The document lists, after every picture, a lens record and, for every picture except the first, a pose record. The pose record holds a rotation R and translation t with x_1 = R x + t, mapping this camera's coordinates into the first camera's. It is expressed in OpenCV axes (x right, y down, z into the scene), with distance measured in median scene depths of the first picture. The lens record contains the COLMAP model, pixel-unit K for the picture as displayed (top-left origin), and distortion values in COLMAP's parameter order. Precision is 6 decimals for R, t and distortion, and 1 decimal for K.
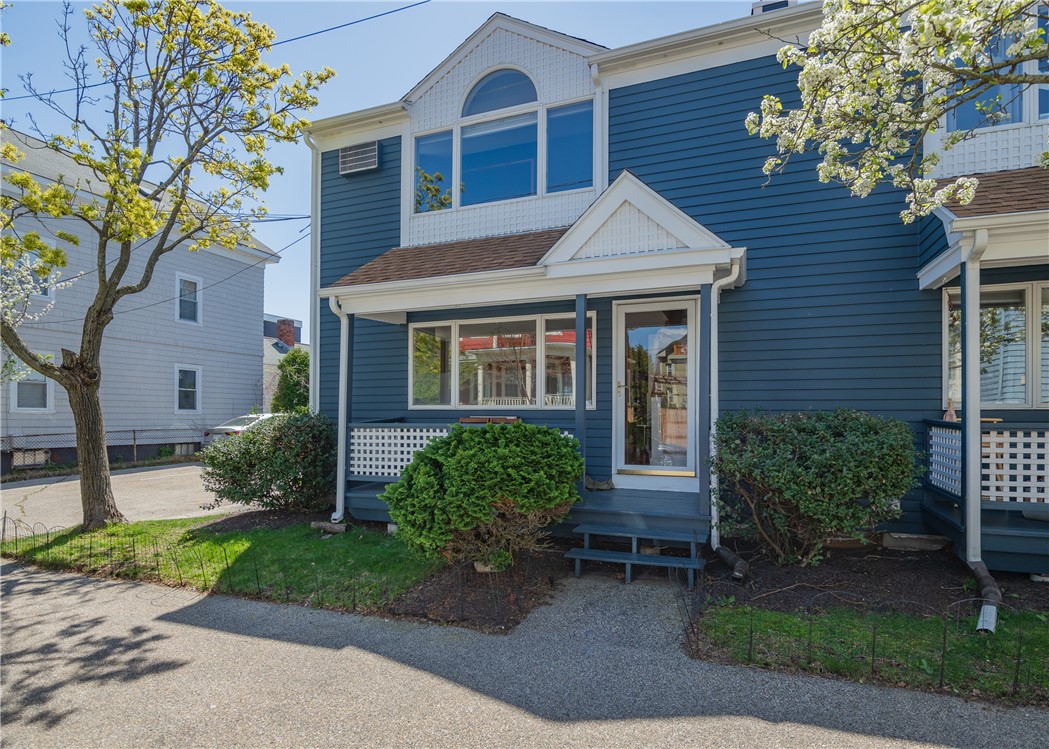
lens RADIAL K [[553.6, 0, 506.6], [0, 553.6, 413.2], [0, 0, 1]] dist [-0.006423, -0.001211]
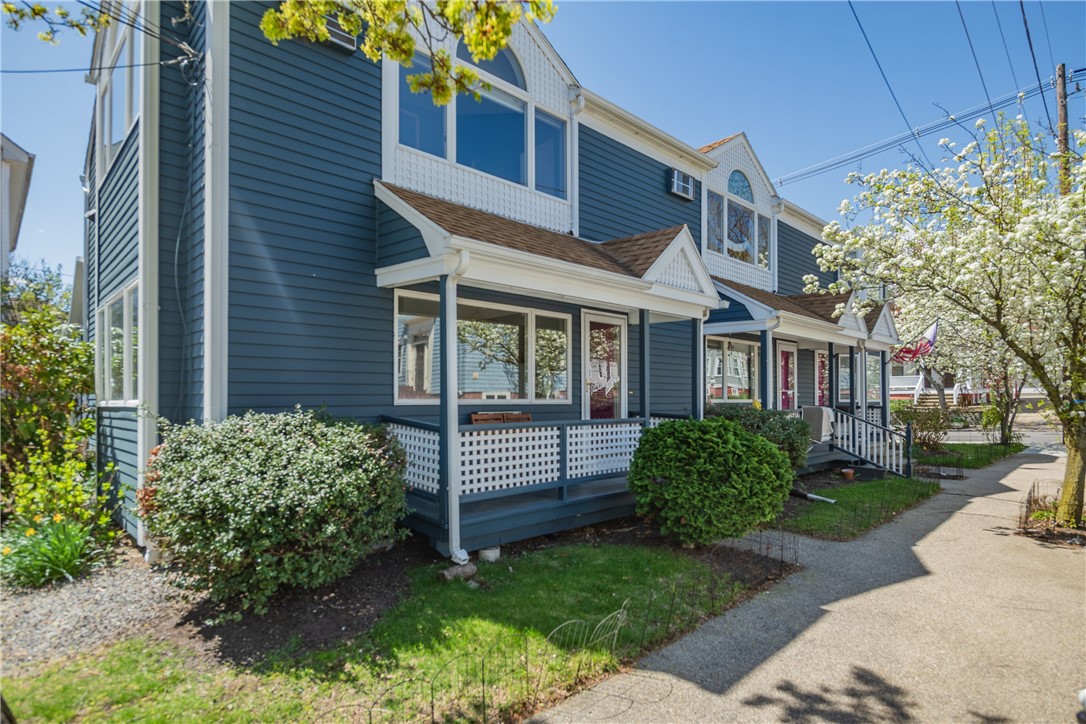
lens RADIAL K [[582.0, 0, 560.5], [0, 582.0, 395.5], [0, 0, 1]] dist [-0.014806, 0.000358]
pose [[0.398615, 0.008284, 0.917081, -1.391549], [0.005020, 0.999925, -0.011214, -0.017393], [-0.917104, 0.009074, 0.398544, 0.856925]]
